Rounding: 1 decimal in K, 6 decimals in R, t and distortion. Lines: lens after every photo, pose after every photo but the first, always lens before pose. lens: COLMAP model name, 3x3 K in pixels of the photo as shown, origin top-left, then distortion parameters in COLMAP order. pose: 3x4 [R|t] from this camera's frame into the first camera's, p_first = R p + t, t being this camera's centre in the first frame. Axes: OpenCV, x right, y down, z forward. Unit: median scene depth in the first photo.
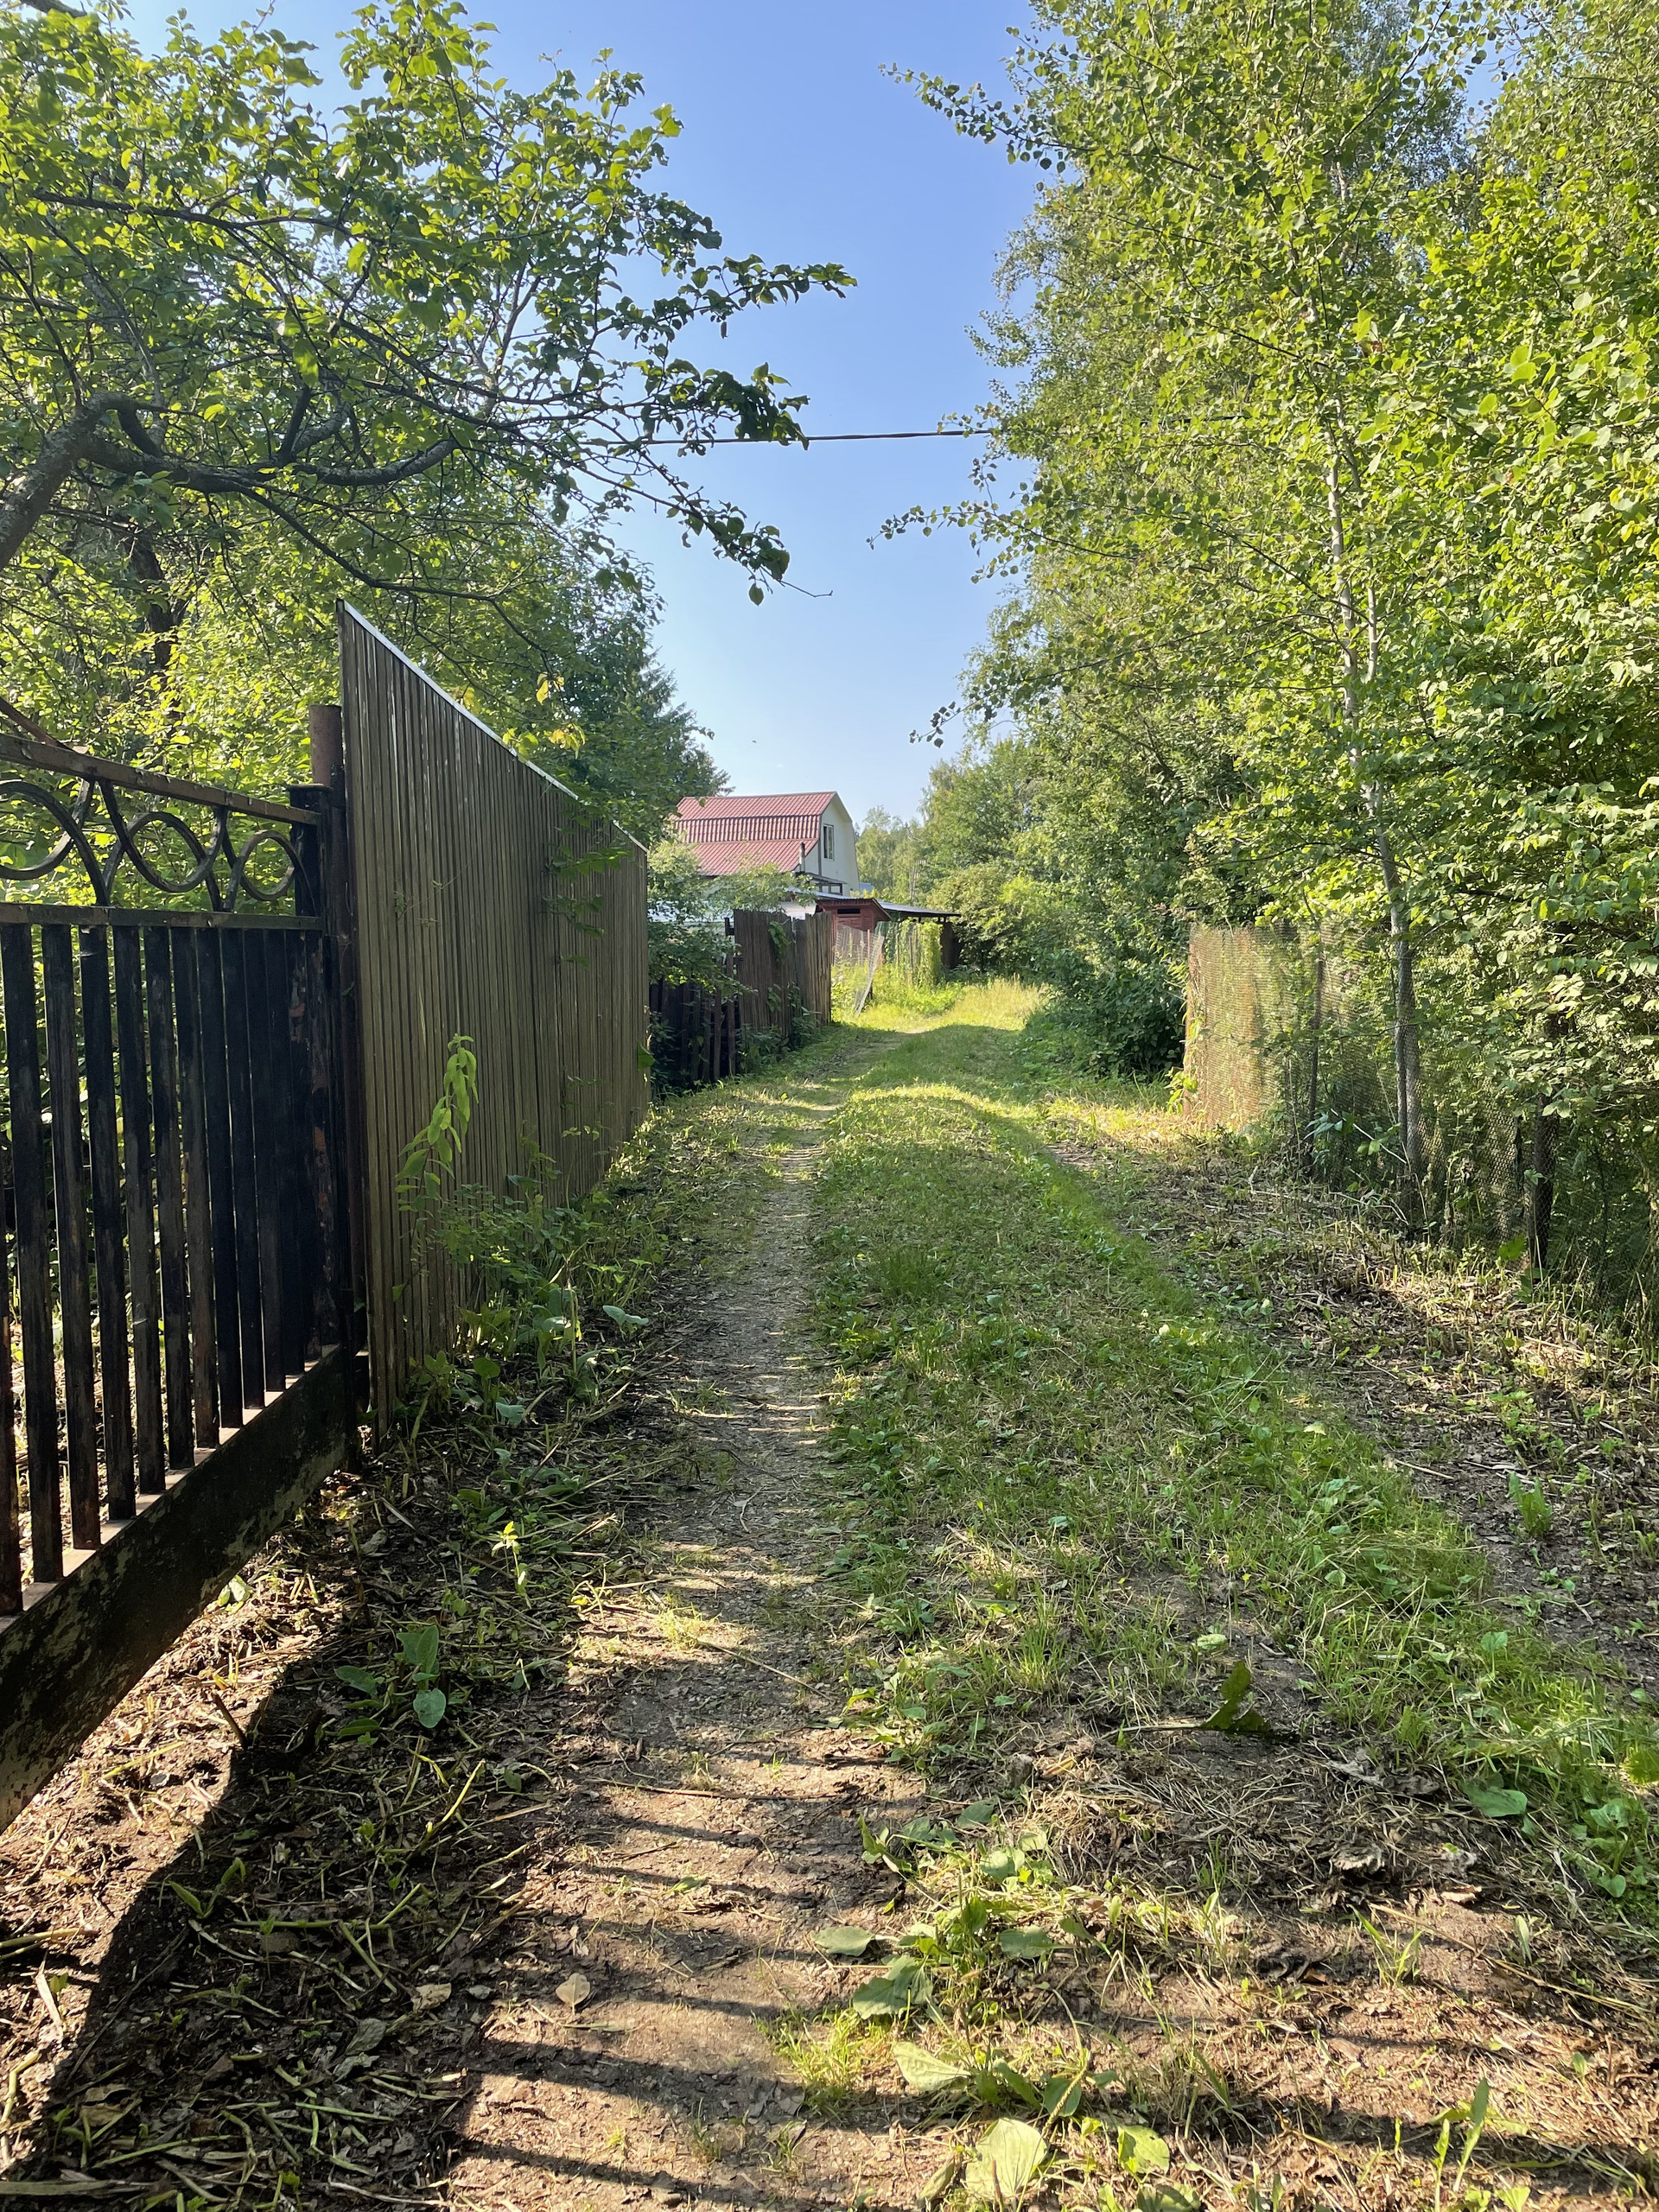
lens RADIAL K [[1696.5, 0, 826.4], [0, 1696.5, 1108.3], [0, 0, 1]] dist [0.052305, -0.045186]
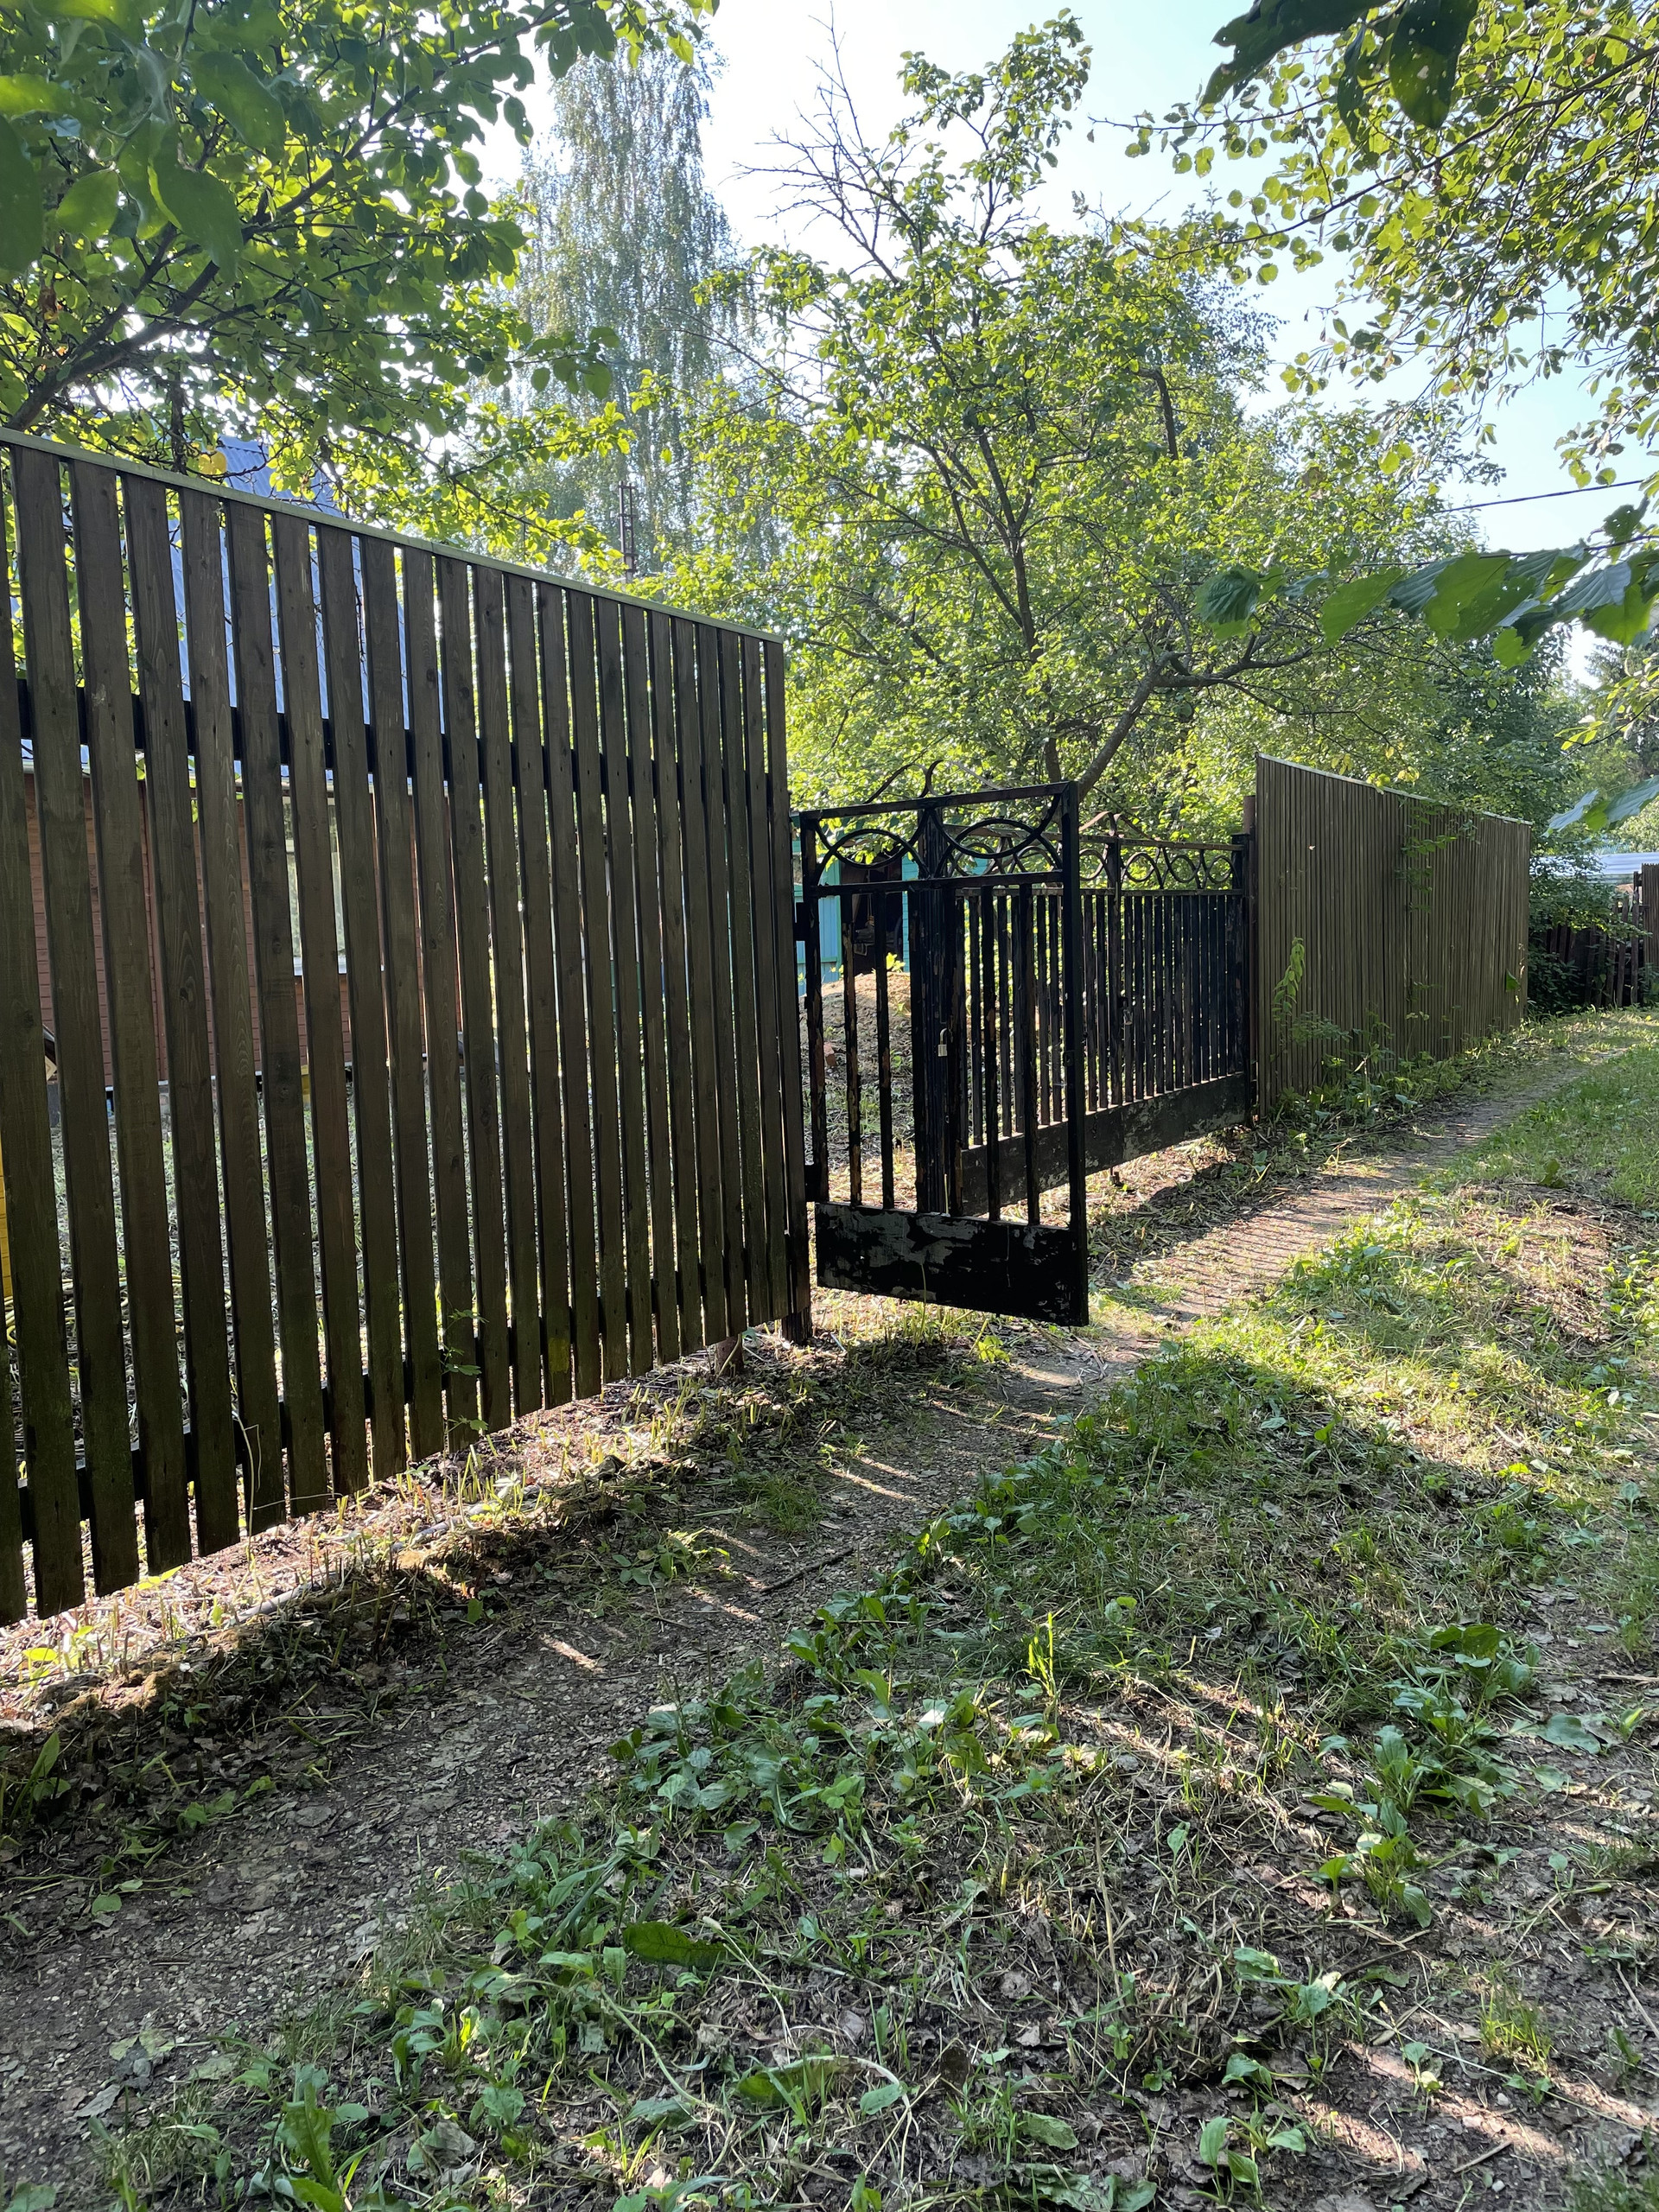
lens RADIAL K [[1696.5, 0, 826.6], [0, 1696.5, 1104.9], [0, 0, 1]] dist [0.052305, -0.045186]
pose [[0.846319, 0.044699, -0.530797, 0.454489], [-0.032969, 0.998958, 0.031557, 0.123208], [0.531655, -0.009207, 0.846911, -1.233141]]
